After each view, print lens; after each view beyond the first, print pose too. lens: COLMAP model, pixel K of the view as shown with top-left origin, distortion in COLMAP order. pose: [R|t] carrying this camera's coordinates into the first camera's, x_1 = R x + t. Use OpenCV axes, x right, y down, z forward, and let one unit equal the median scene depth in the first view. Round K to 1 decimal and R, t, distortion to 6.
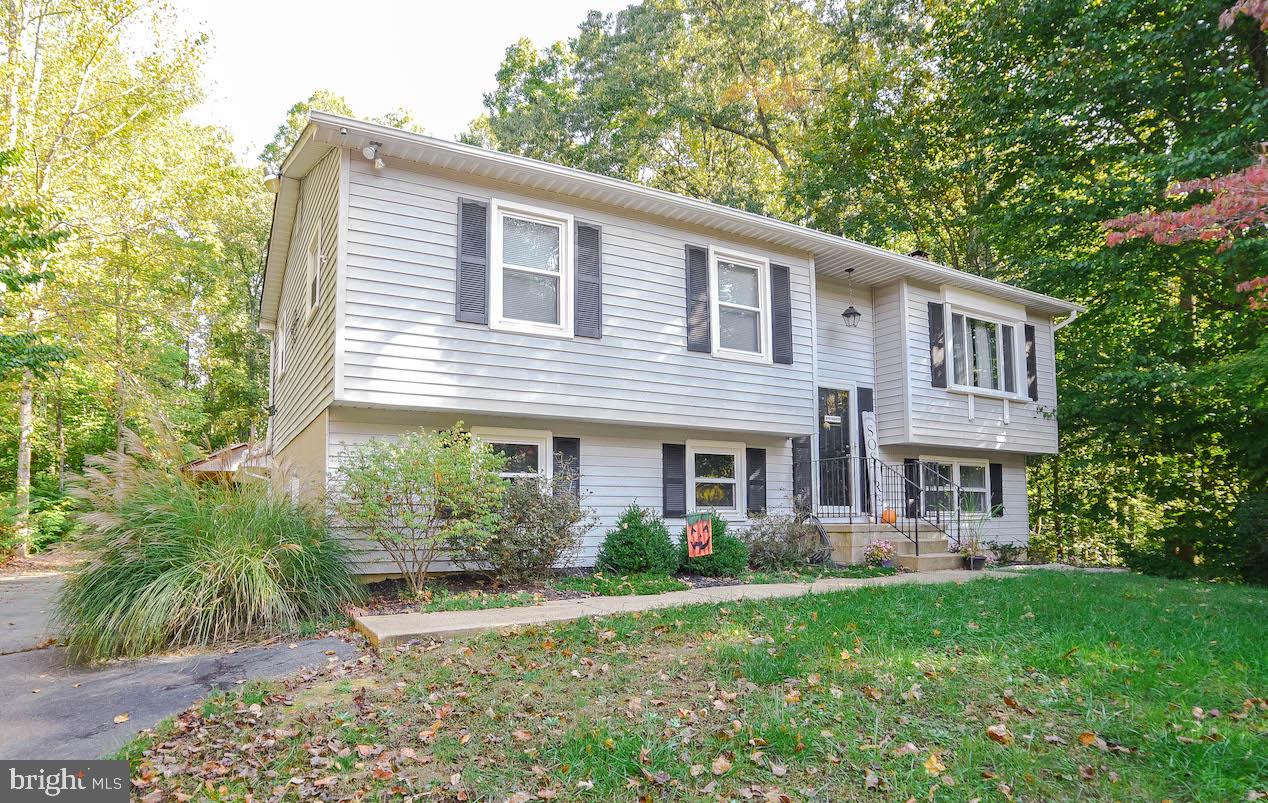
lens RADIAL K [[742.6, 0, 583.9], [0, 742.6, 472.3], [0, 0, 1]] dist [-0.100656, 0.001113]
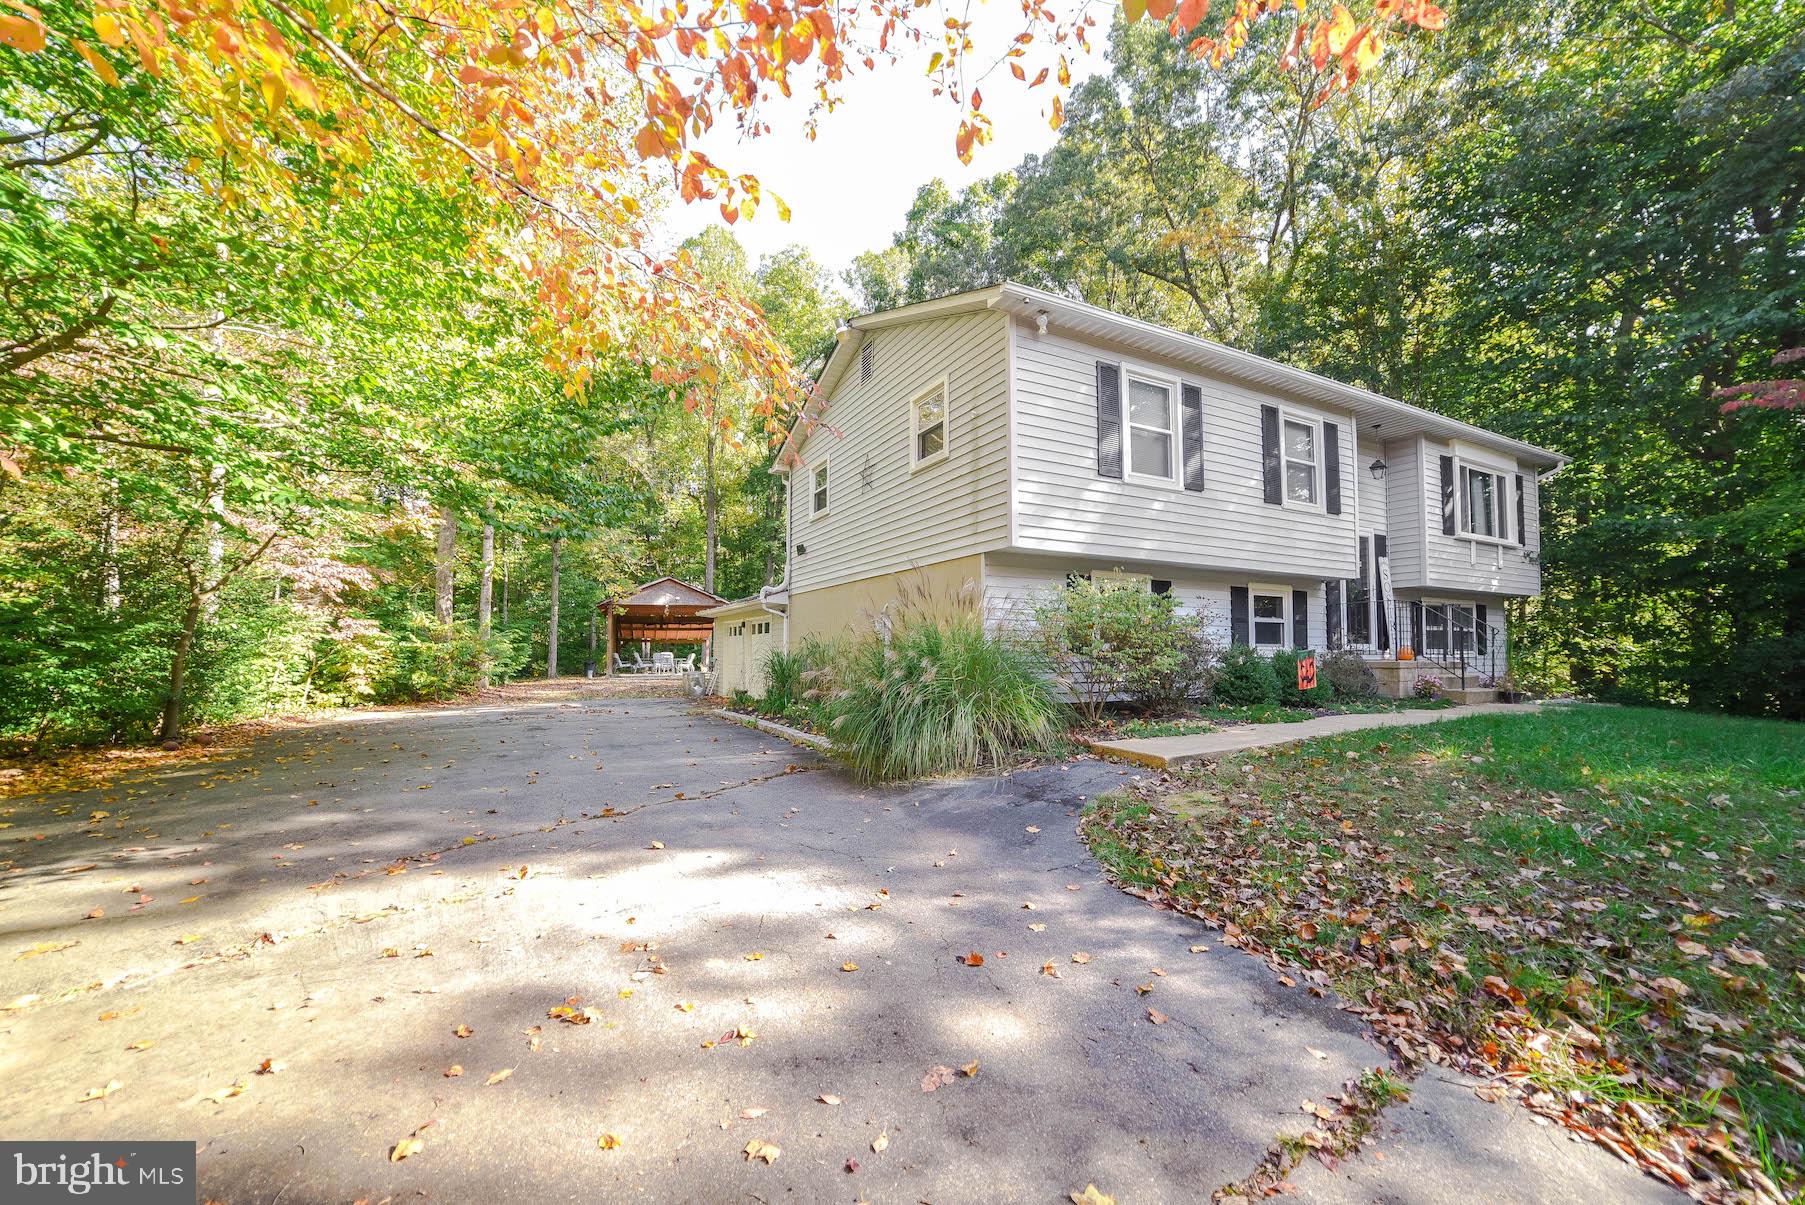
lens RADIAL K [[745.2, 0, 919.7], [0, 745.2, 614.0], [0, 0, 1]] dist [-0.108105, 0.042168]
pose [[0.999946, 0.005262, -0.008991, -0.317428], [-0.005182, 0.999947, 0.008879, -0.004977], [0.009037, -0.008832, 0.999920, -0.074199]]
